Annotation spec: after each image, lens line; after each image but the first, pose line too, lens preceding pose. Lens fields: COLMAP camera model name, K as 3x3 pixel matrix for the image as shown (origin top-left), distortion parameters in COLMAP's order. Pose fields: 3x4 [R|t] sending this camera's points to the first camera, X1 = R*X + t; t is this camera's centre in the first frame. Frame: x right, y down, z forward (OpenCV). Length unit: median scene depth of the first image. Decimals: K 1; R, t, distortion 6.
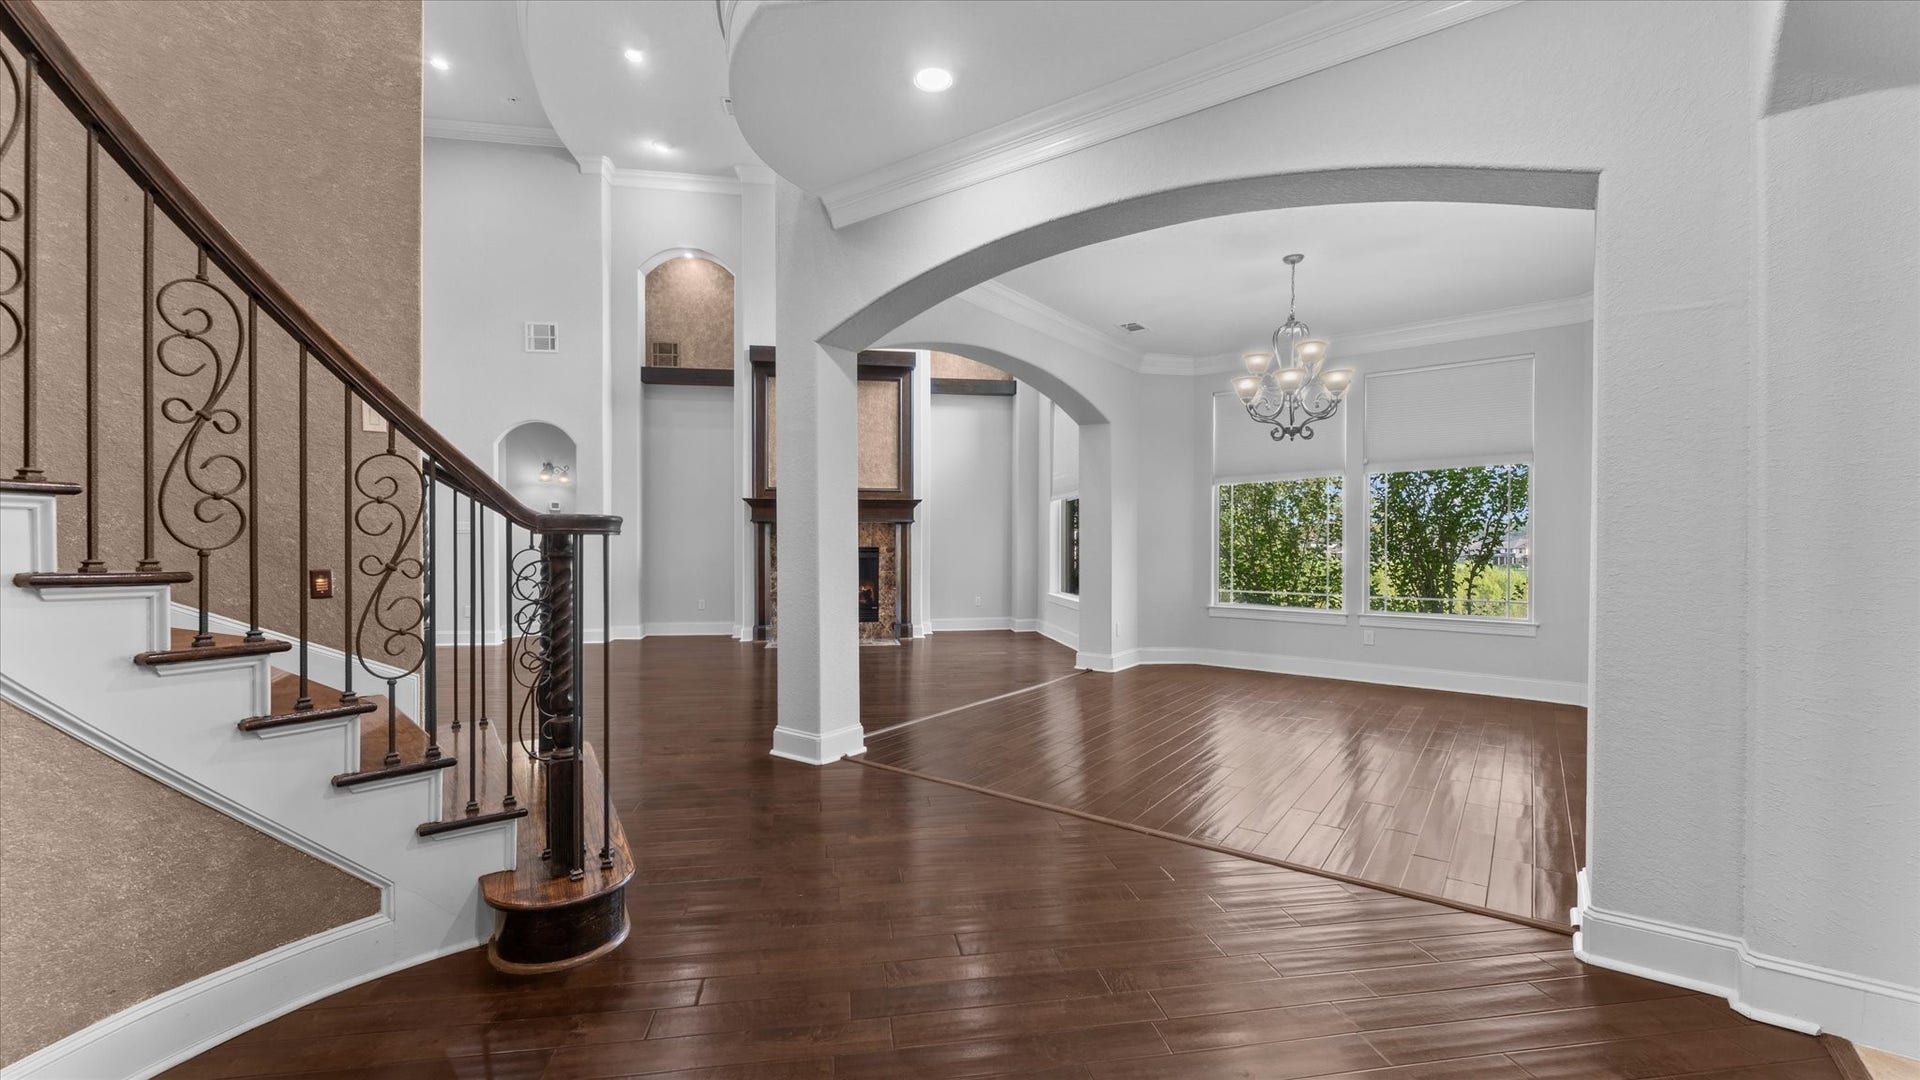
lens RADIAL K [[779.6, 0, 957.5], [0, 779.6, 535.1], [0, 0, 1]] dist [0.000287, 0.000126]
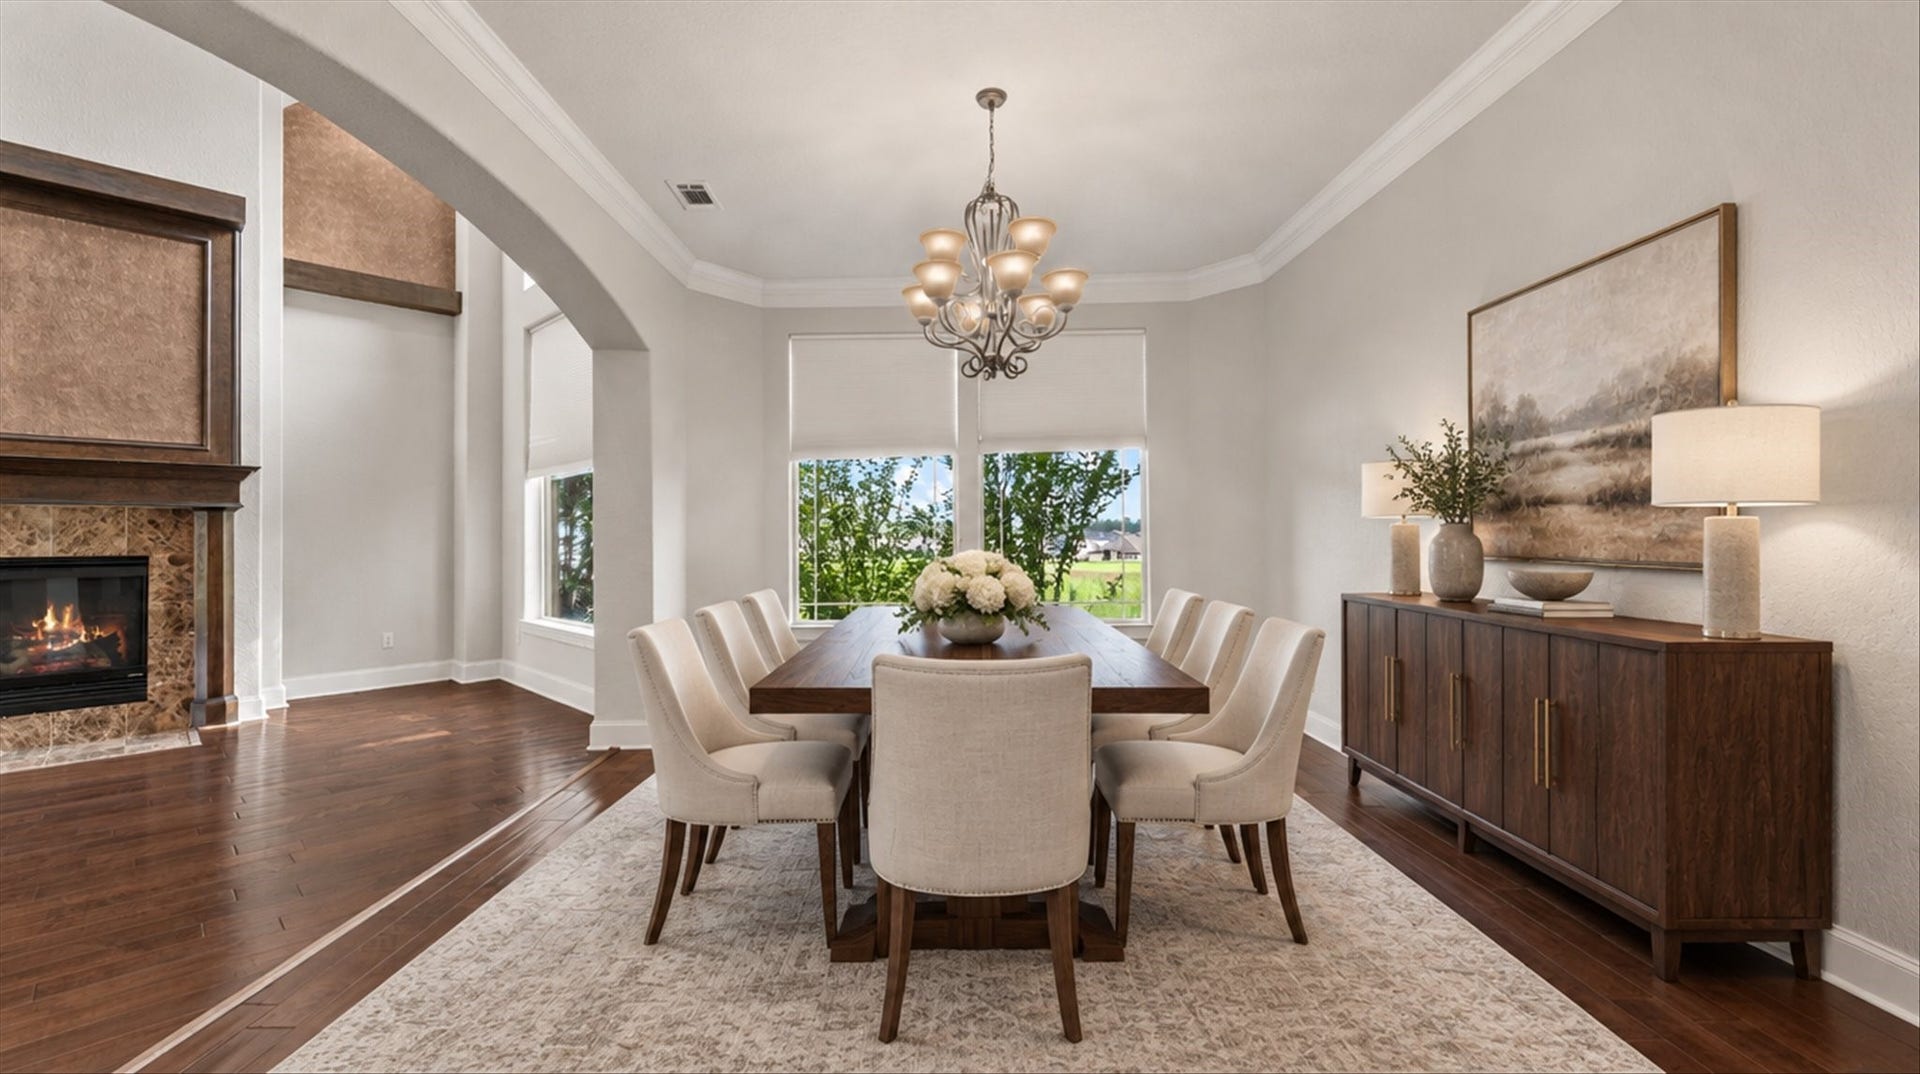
lens RADIAL K [[779.6, 0, 957.5], [0, 779.6, 532.1], [0, 0, 1]] dist [0.000287, 0.000126]
pose [[0.788680, -0.003069, 0.614797, 0.004028], [0.005805, 0.999980, -0.002454, 0.004599], [-0.614777, 0.005504, 0.788682, 0.266647]]
